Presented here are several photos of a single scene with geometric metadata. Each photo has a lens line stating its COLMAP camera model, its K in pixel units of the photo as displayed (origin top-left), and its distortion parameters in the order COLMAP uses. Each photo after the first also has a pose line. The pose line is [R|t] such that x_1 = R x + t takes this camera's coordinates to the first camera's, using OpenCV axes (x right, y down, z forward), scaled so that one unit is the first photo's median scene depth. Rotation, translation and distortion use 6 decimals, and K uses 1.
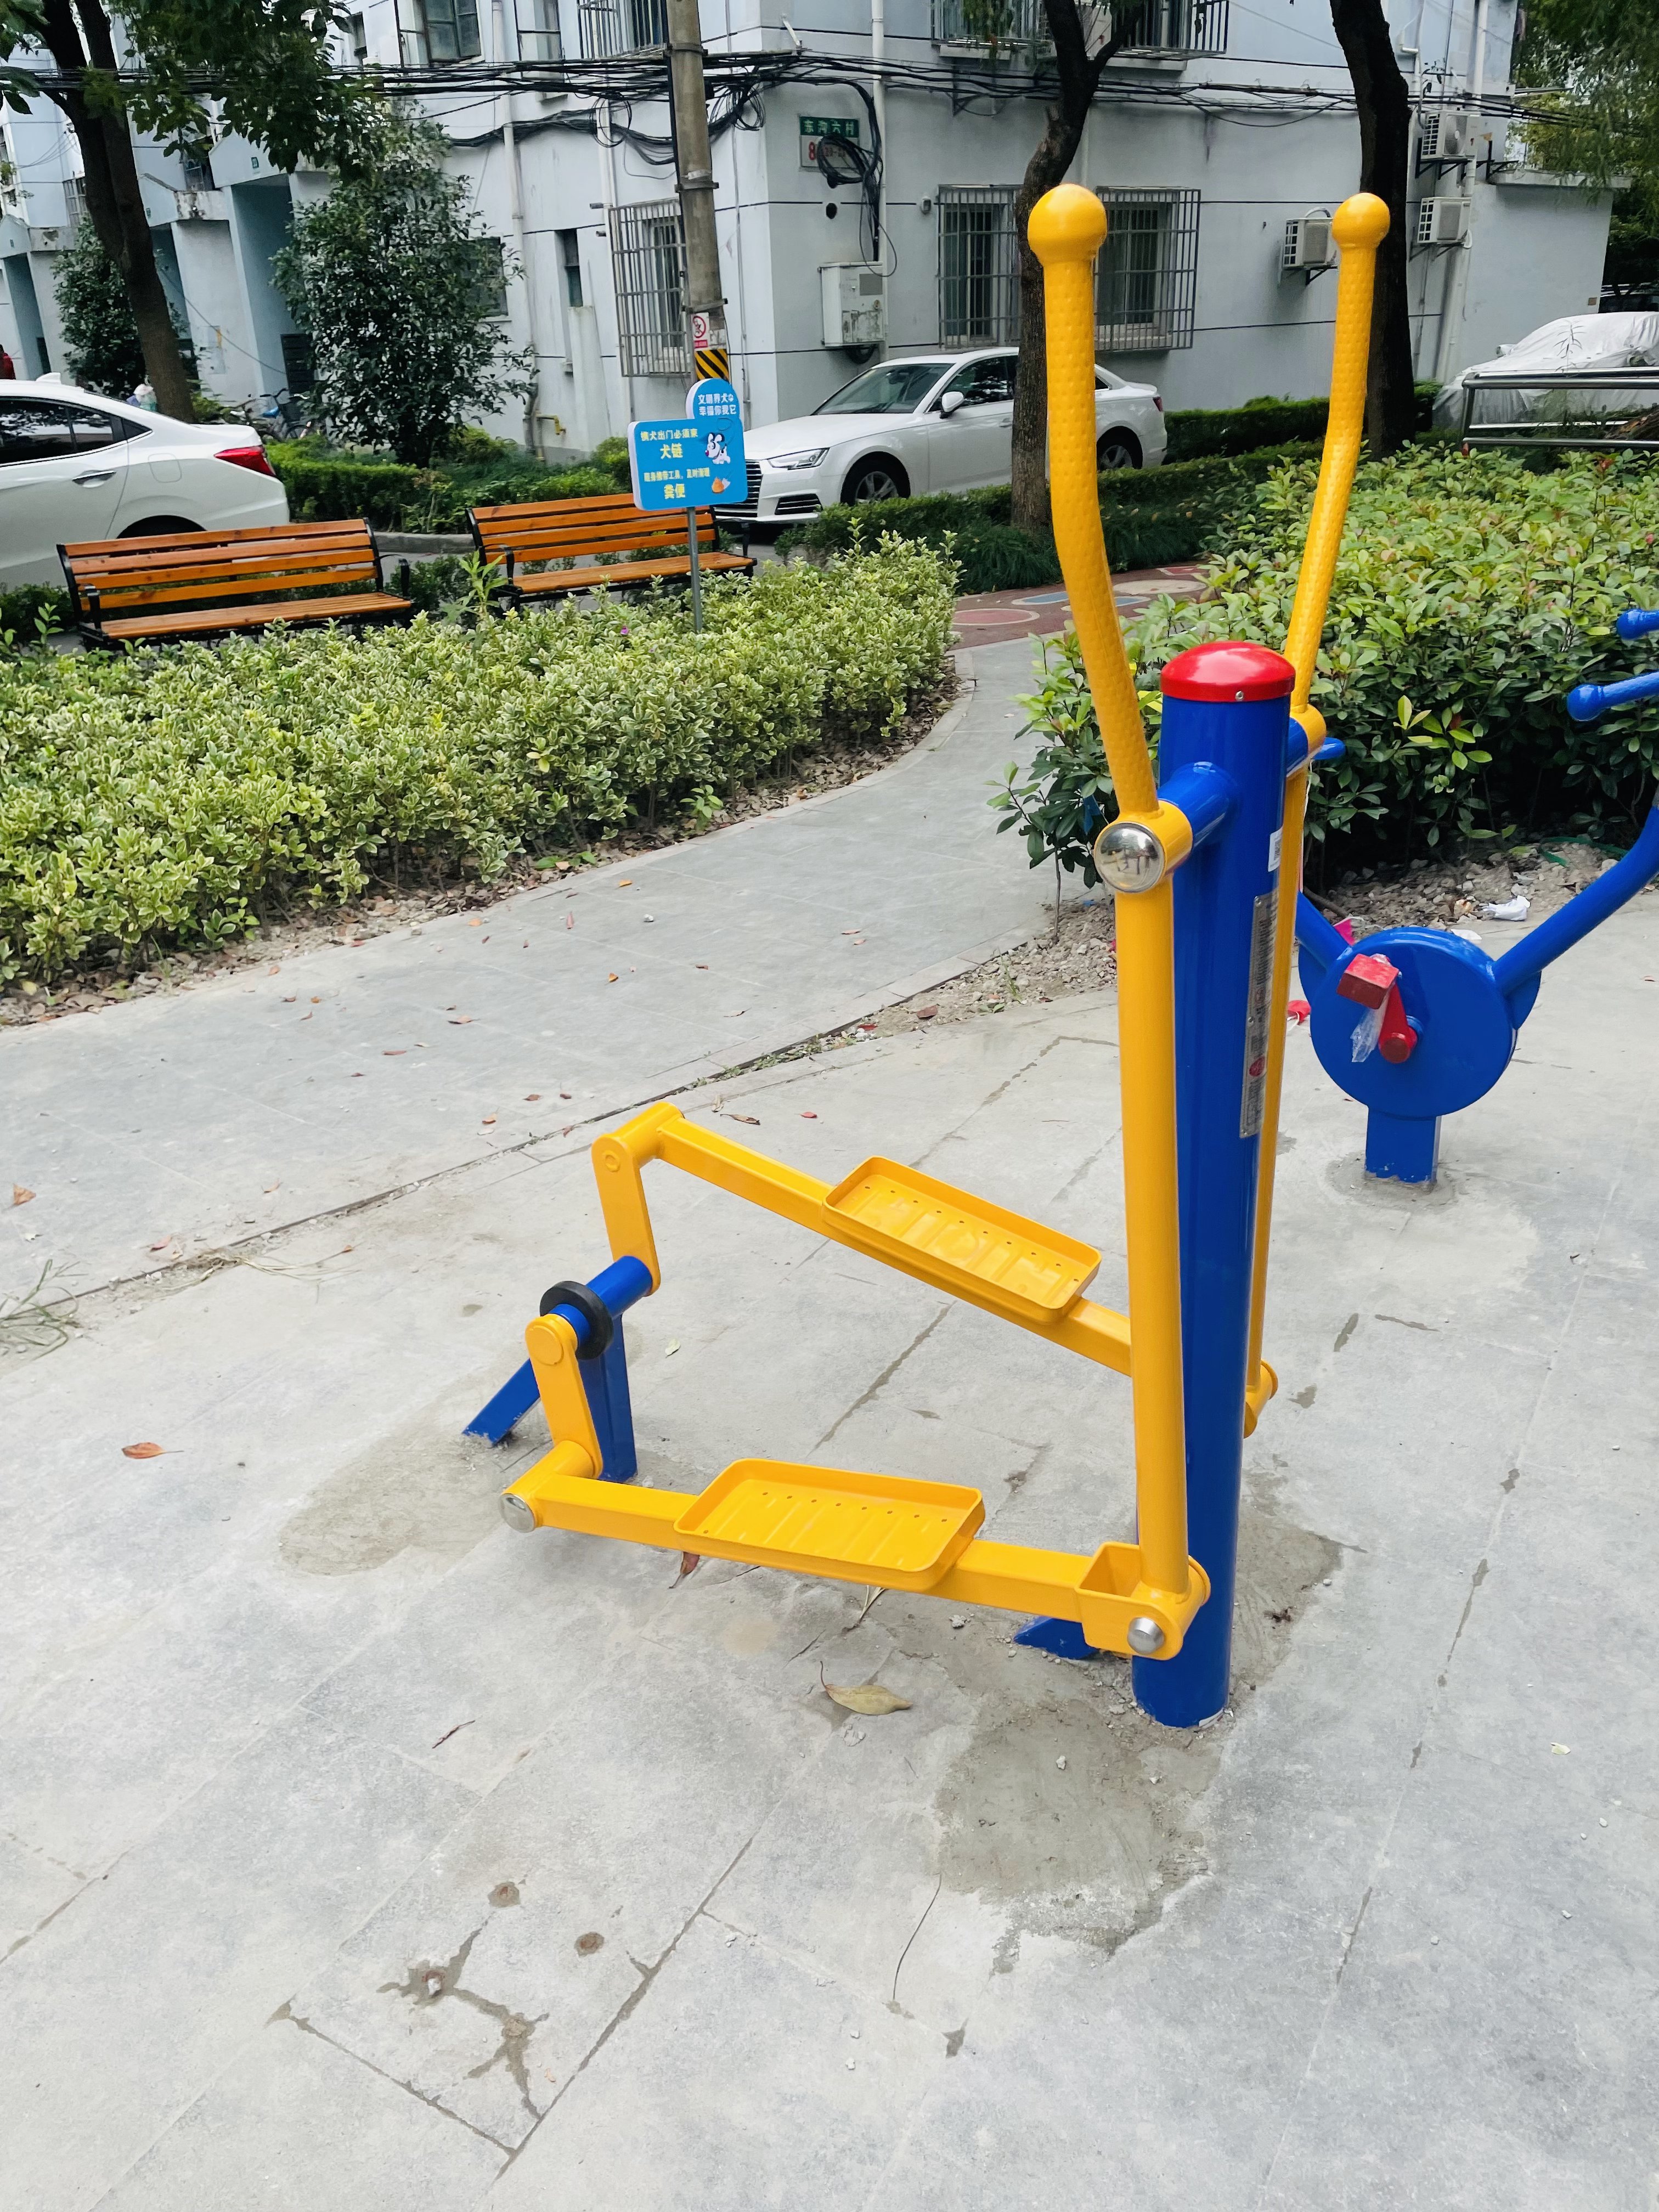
lens RADIAL K [[1668.2, 0, 806.9], [0, 1668.2, 1107.5], [0, 0, 1]] dist [0.083559, -0.105979]
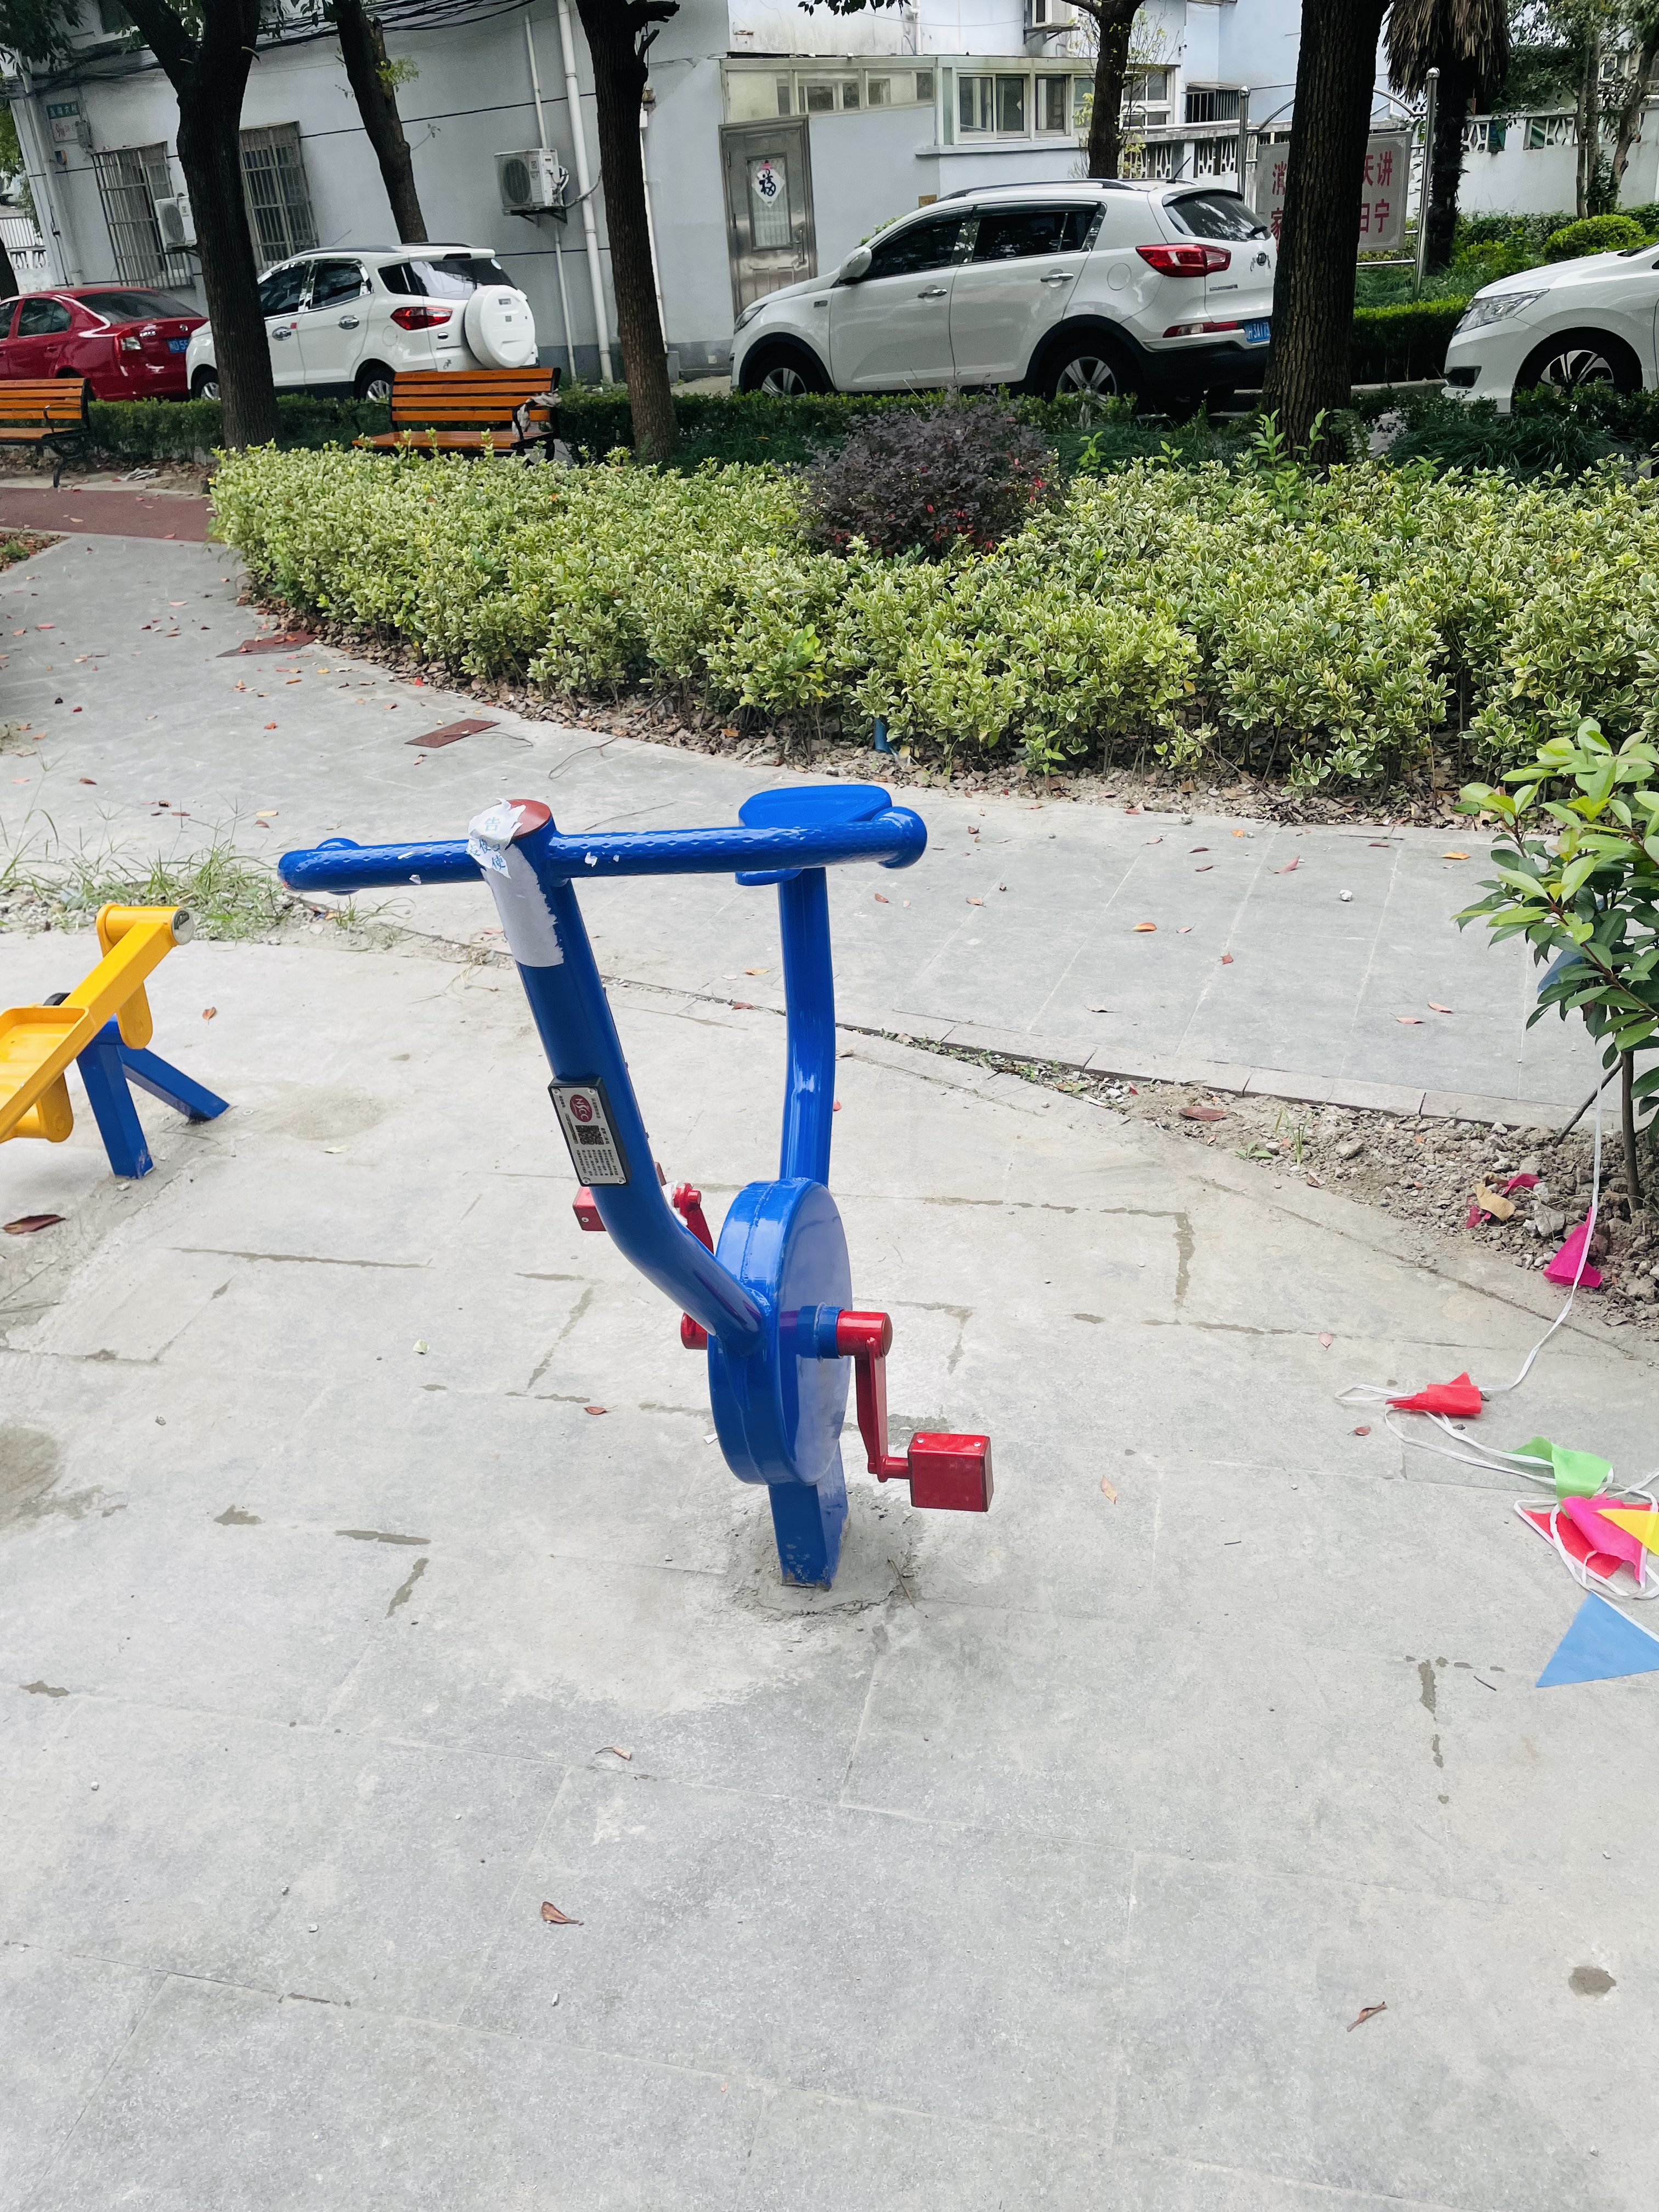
lens RADIAL K [[1668.2, 0, 806.9], [0, 1668.2, 1107.5], [0, 0, 1]] dist [0.083559, -0.105979]
pose [[0.302655, 0.459138, -0.835220, 0.167646], [-0.342031, 0.870269, 0.354466, -0.069003], [0.889615, 0.178390, 0.420431, 0.143049]]
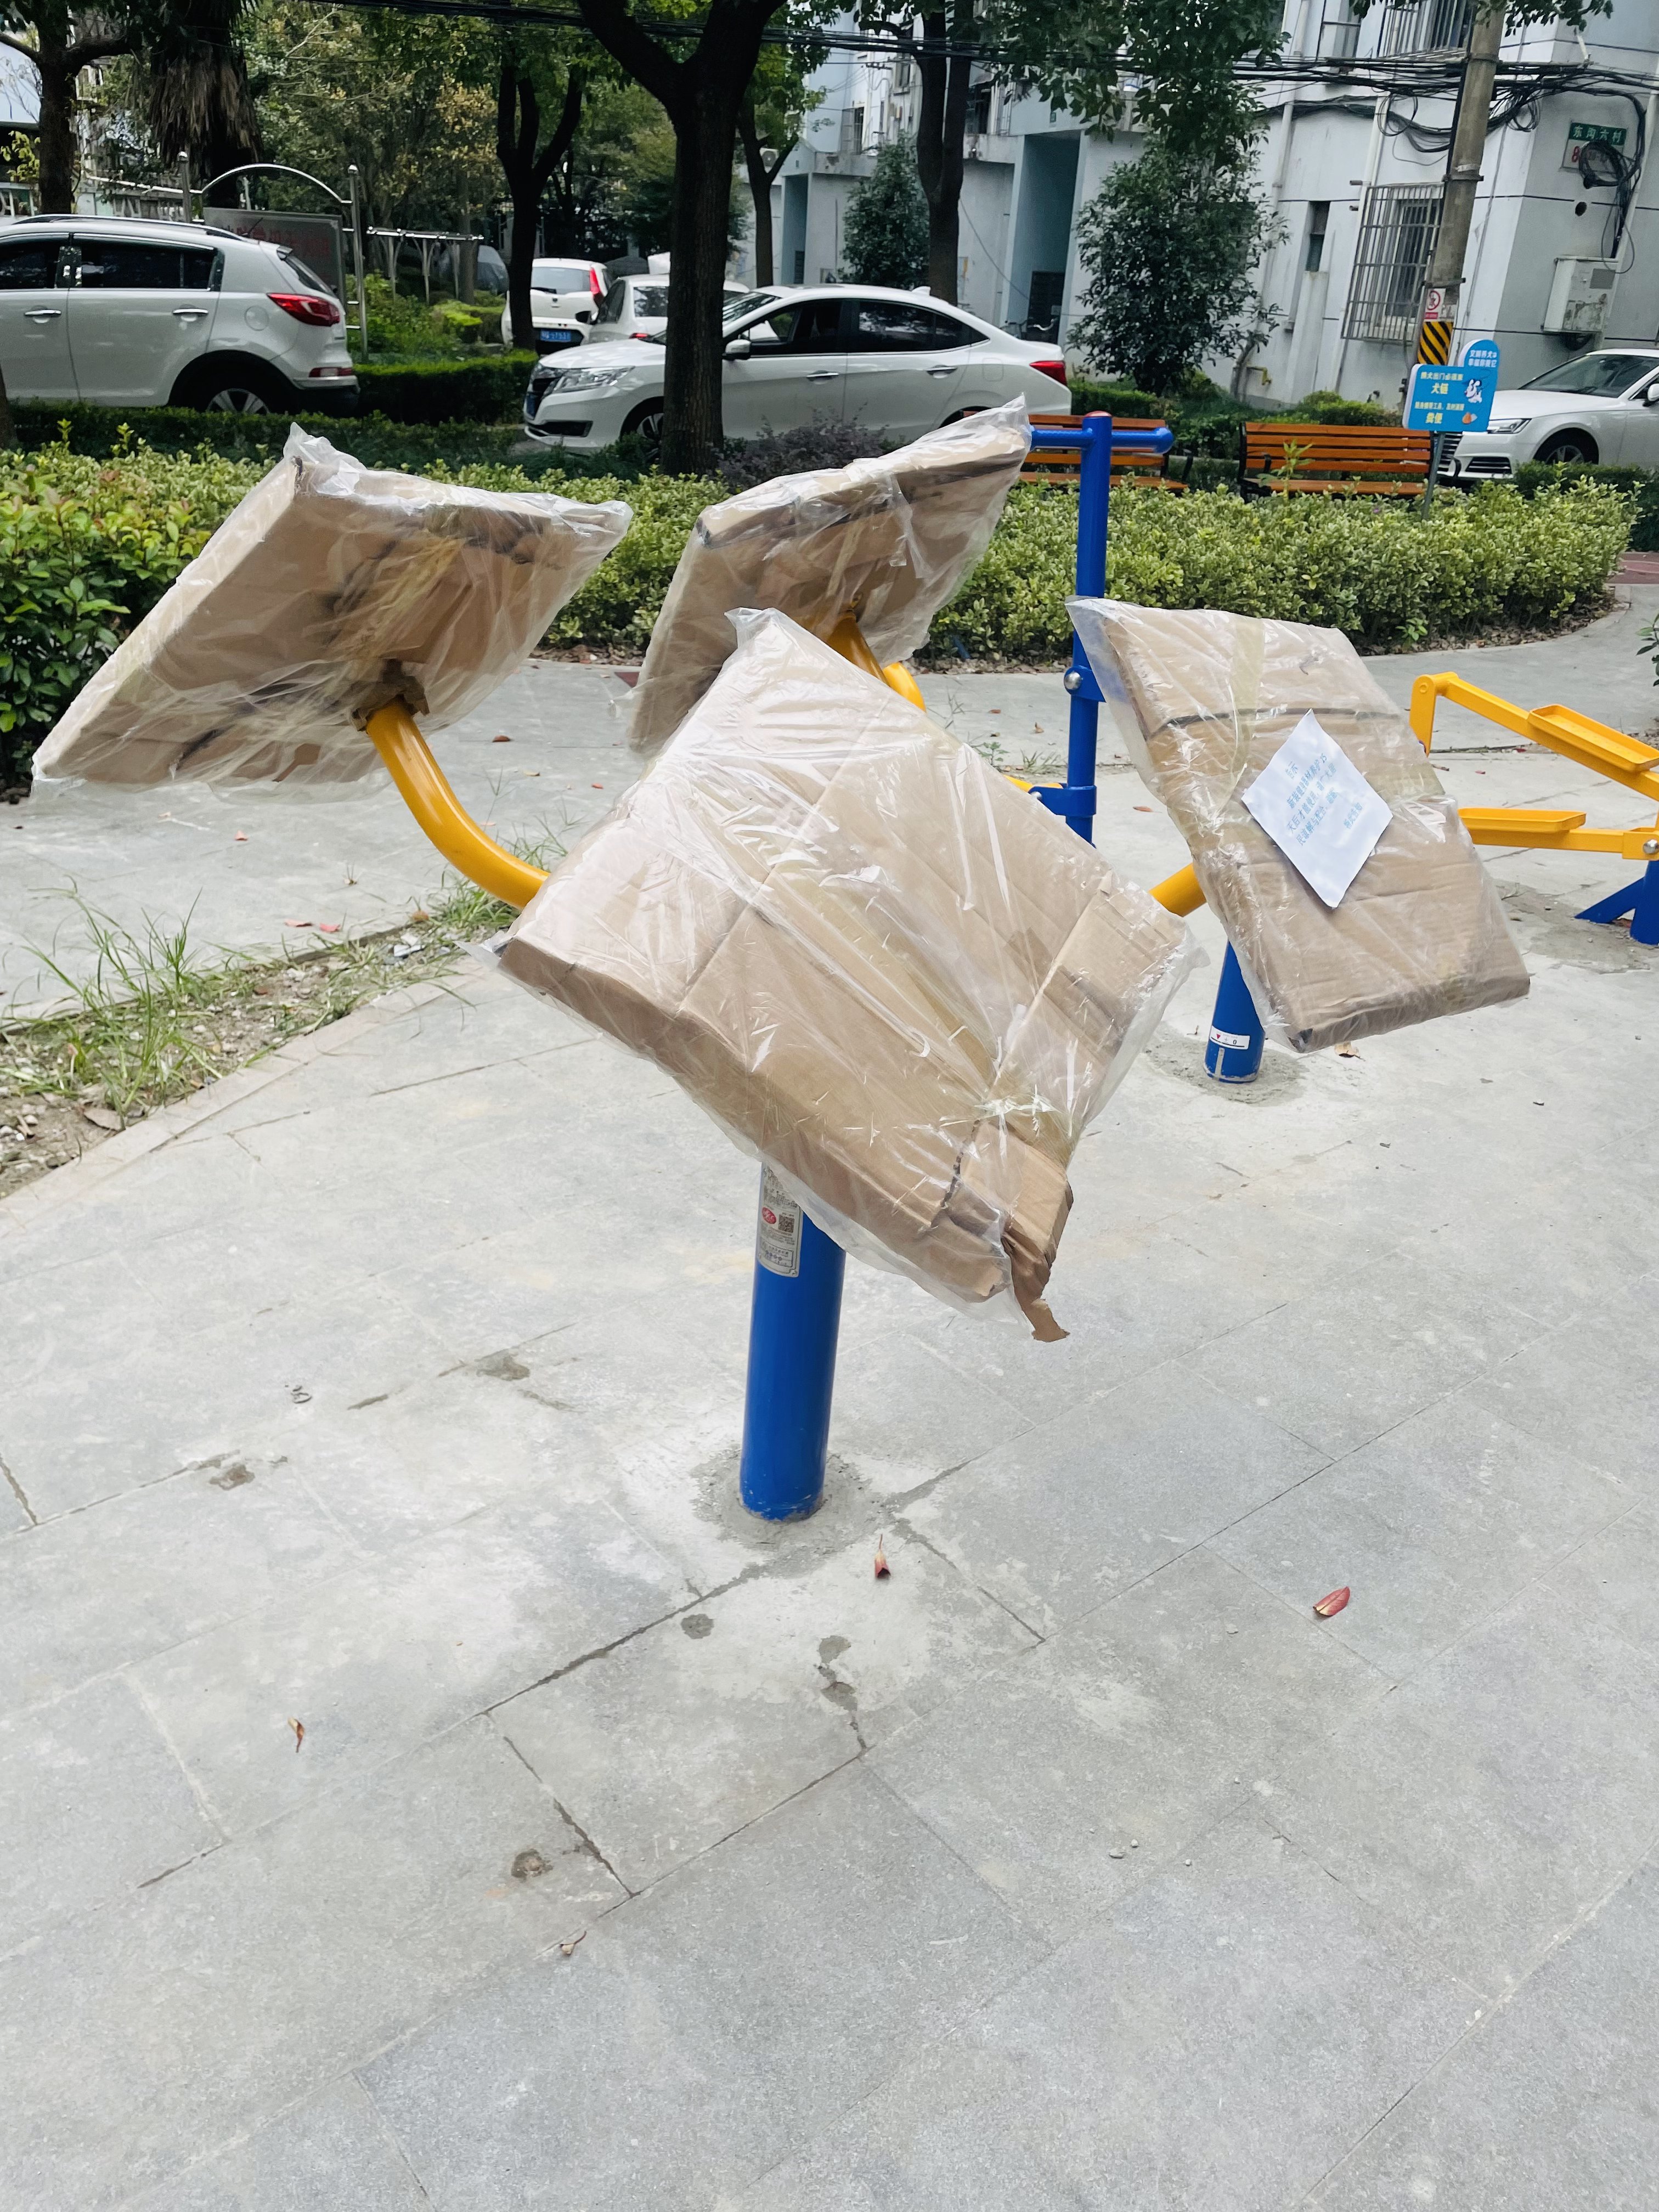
lens RADIAL K [[1668.2, 0, 806.9], [0, 1668.2, 1107.5], [0, 0, 1]] dist [0.083559, -0.105979]
pose [[0.933639, 0.235464, -0.269952, -0.021857], [-0.229078, 0.971830, 0.055398, 0.092465], [0.275392, 0.010118, 0.961279, -0.192856]]
